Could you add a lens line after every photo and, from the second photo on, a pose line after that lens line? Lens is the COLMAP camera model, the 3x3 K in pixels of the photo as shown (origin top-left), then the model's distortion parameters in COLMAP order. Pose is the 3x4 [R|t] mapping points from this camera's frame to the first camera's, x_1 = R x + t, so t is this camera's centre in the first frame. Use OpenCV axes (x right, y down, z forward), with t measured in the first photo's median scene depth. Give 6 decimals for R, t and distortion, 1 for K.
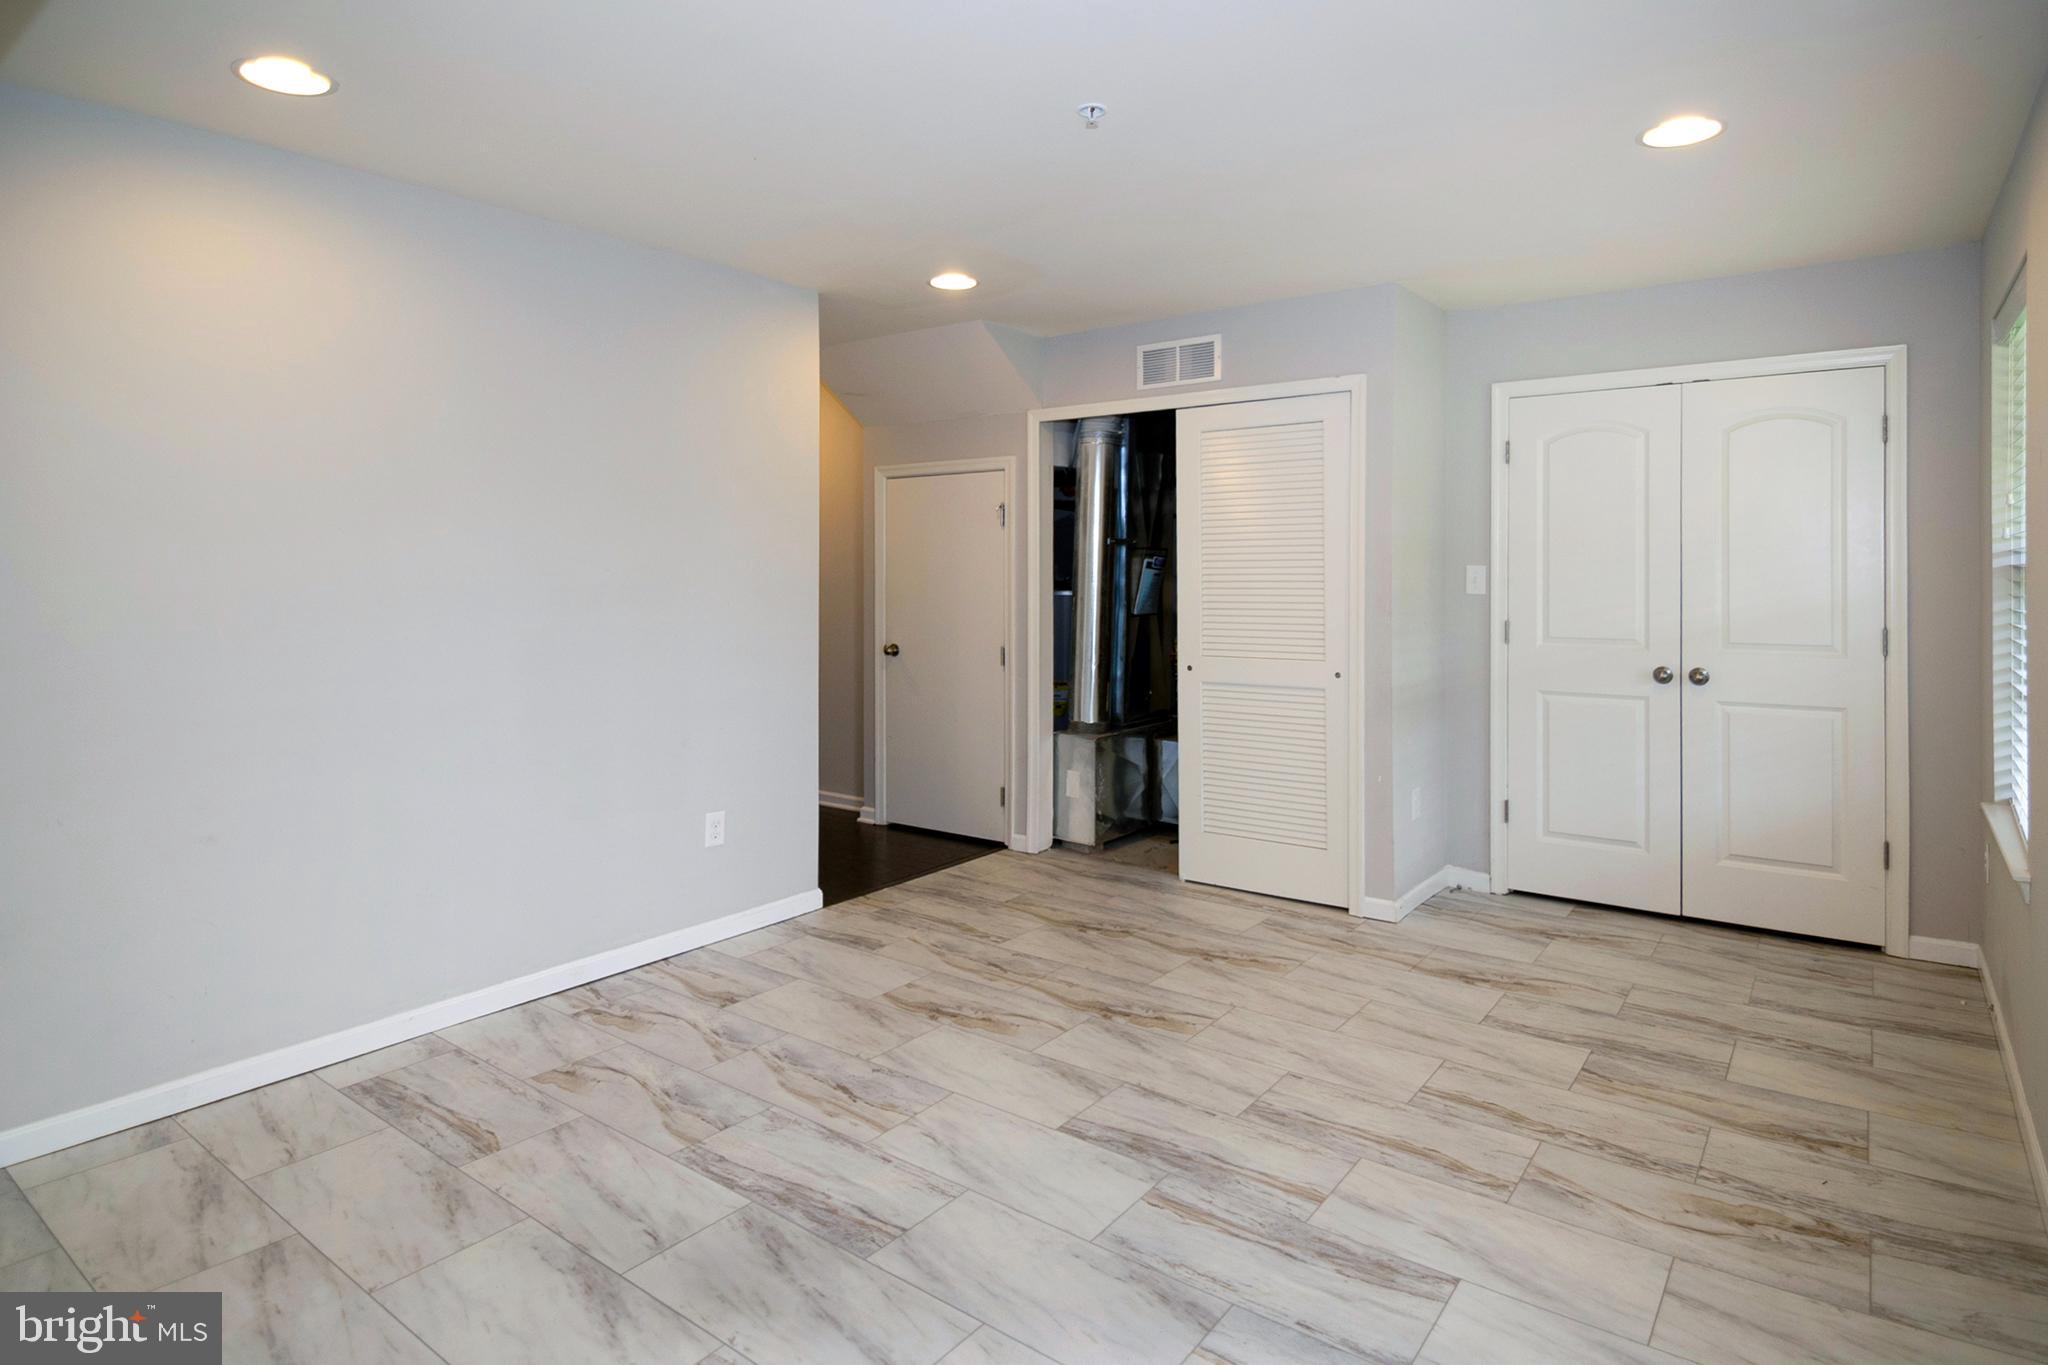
lens RADIAL K [[1132.6, 0, 1026.1], [0, 1132.6, 564.4], [0, 0, 1]] dist [-0.003292, -0.025523]
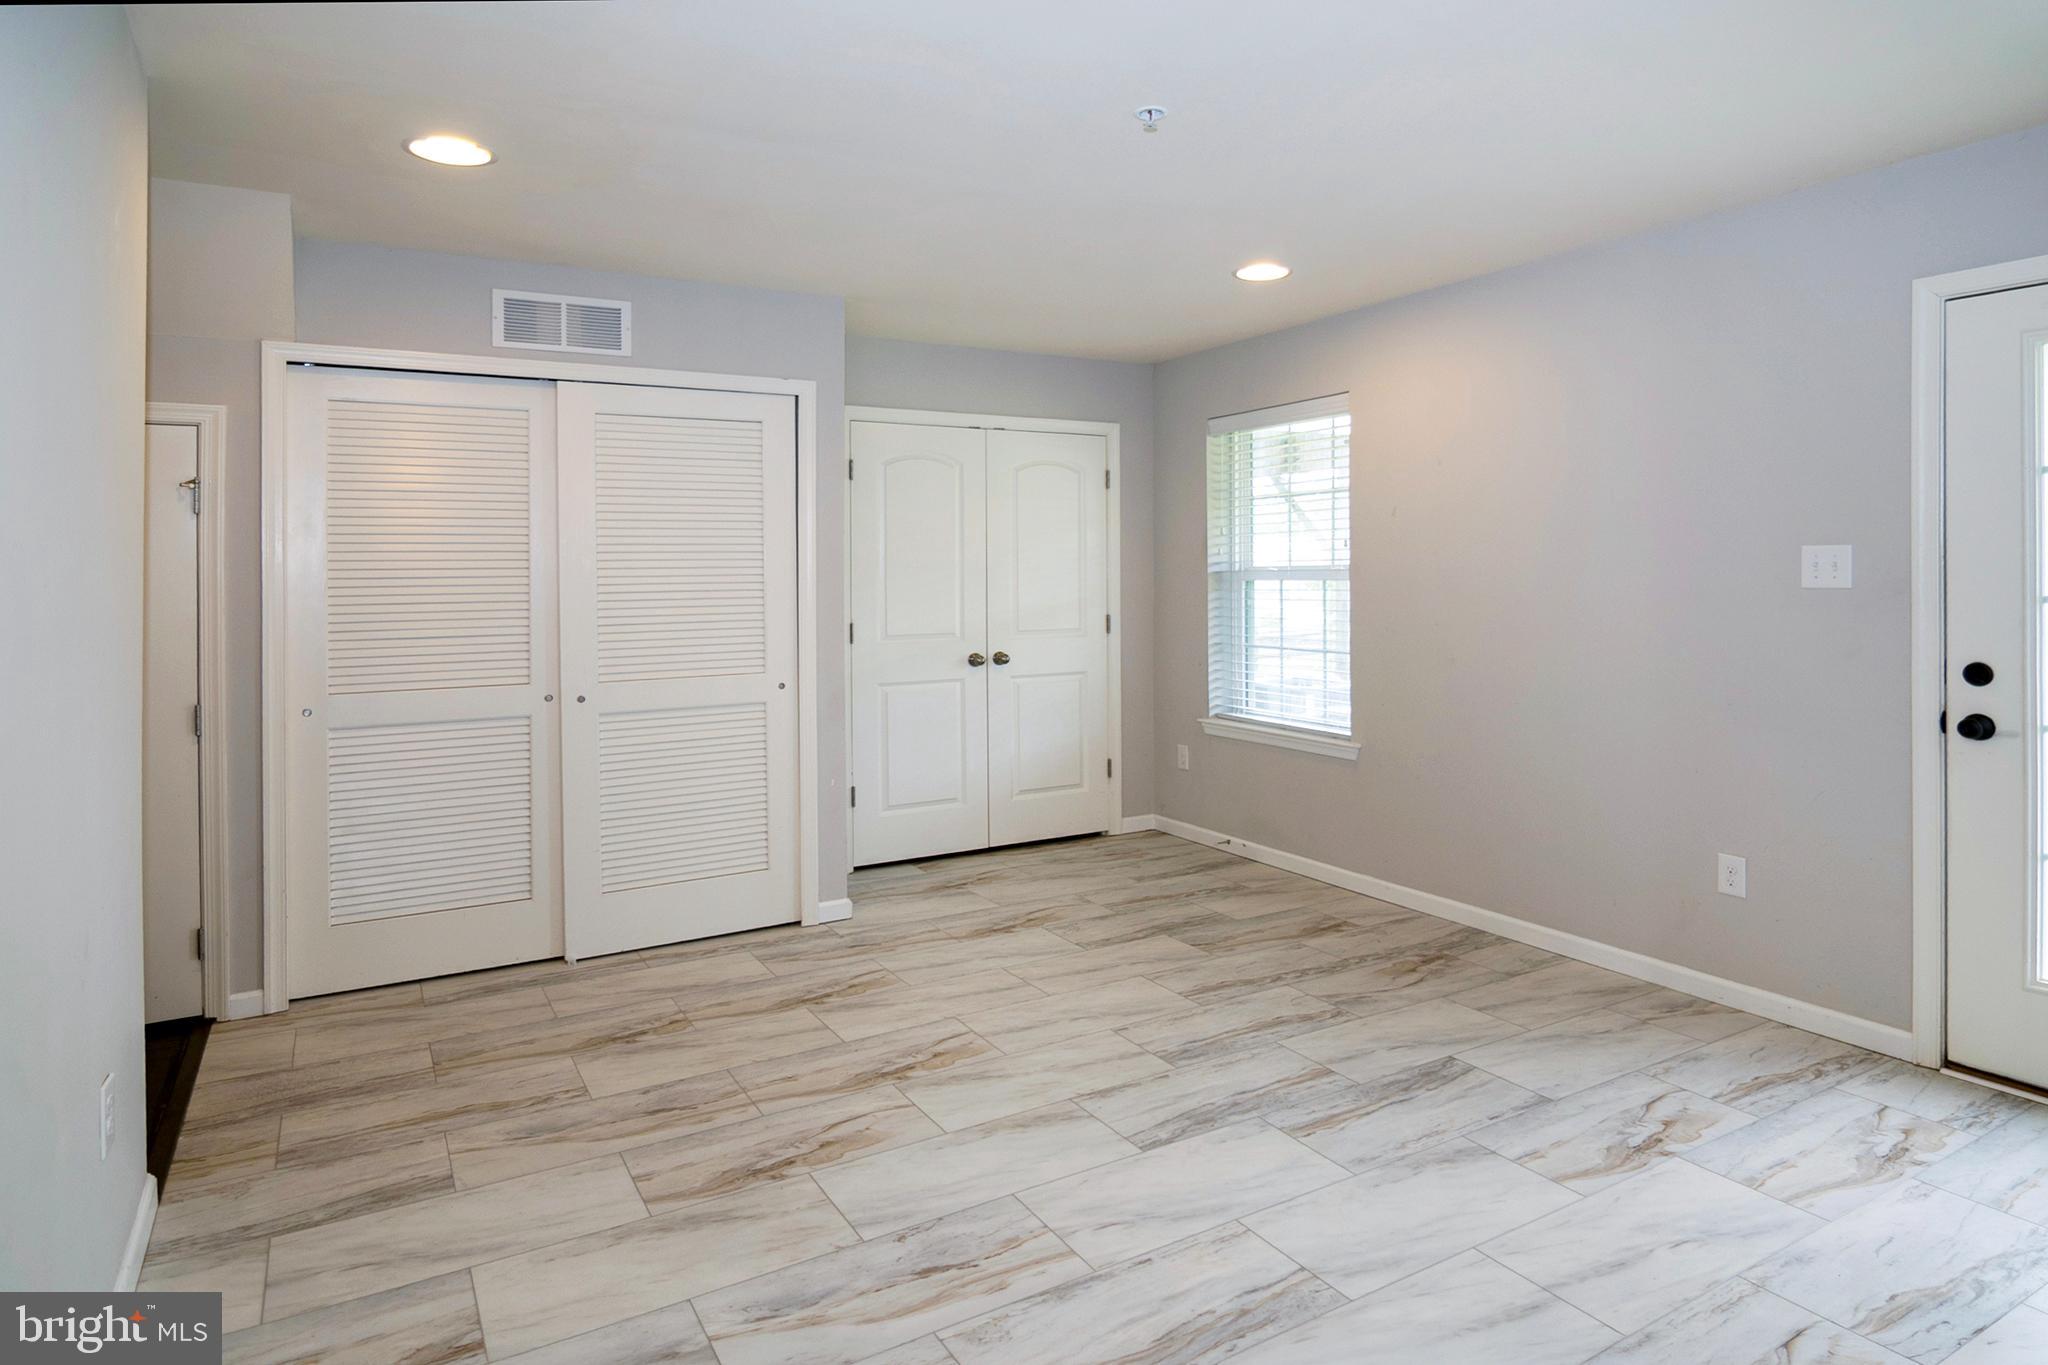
lens RADIAL K [[1154.9, 0, 1016.4], [0, 1154.9, 572.8], [0, 0, 1]] dist [-0.010980, 0.000831]
pose [[0.383268, -0.004083, 0.923628, -0.687739], [0.002634, 0.999991, 0.003327, -0.002852], [-0.923633, 0.001158, 0.383275, 0.529924]]
